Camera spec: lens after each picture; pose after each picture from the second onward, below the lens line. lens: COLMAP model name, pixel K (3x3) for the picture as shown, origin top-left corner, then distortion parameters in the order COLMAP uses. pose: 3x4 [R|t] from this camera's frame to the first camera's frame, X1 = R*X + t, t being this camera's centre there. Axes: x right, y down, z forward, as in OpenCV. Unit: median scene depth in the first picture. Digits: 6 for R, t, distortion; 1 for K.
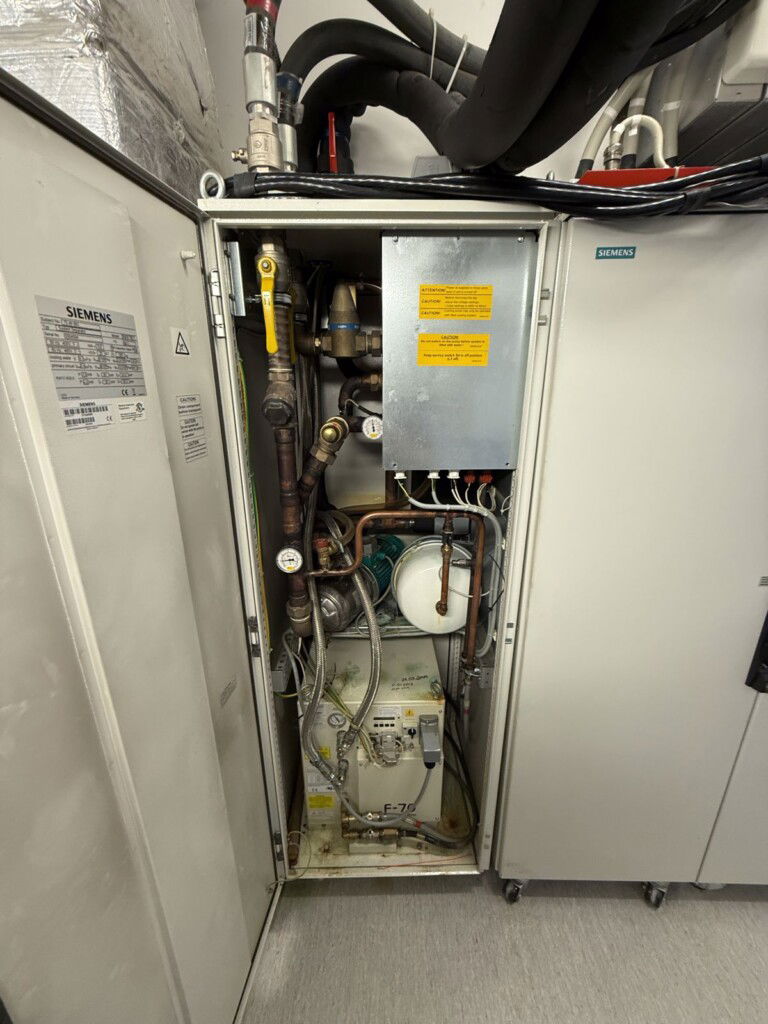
lens RADIAL K [[409.7, 0, 379.5], [0, 409.7, 513.2], [0, 0, 1]] dist [0.005060, 0.000515]
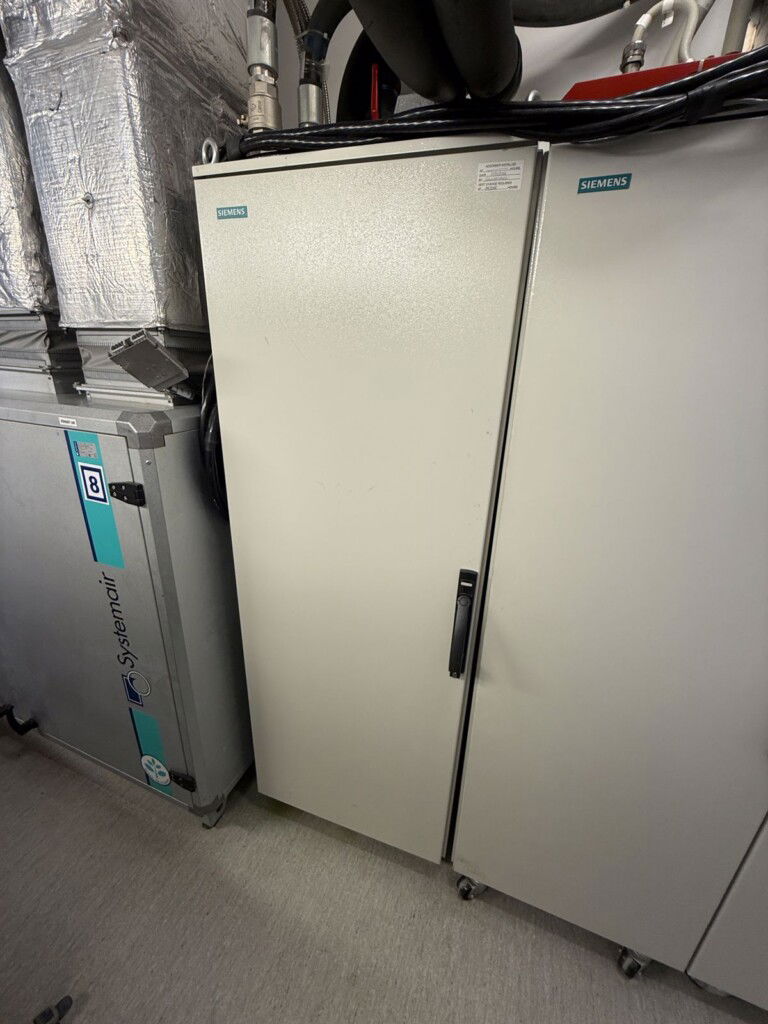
lens RADIAL K [[409.7, 0, 381.9], [0, 409.7, 511.2], [0, 0, 1]] dist [0.005060, 0.000515]
pose [[0.941086, 0.153209, -0.301470, 0.505168], [-0.140849, 0.988059, 0.062454, 0.025759], [0.307439, -0.016313, 0.951428, 0.069031]]
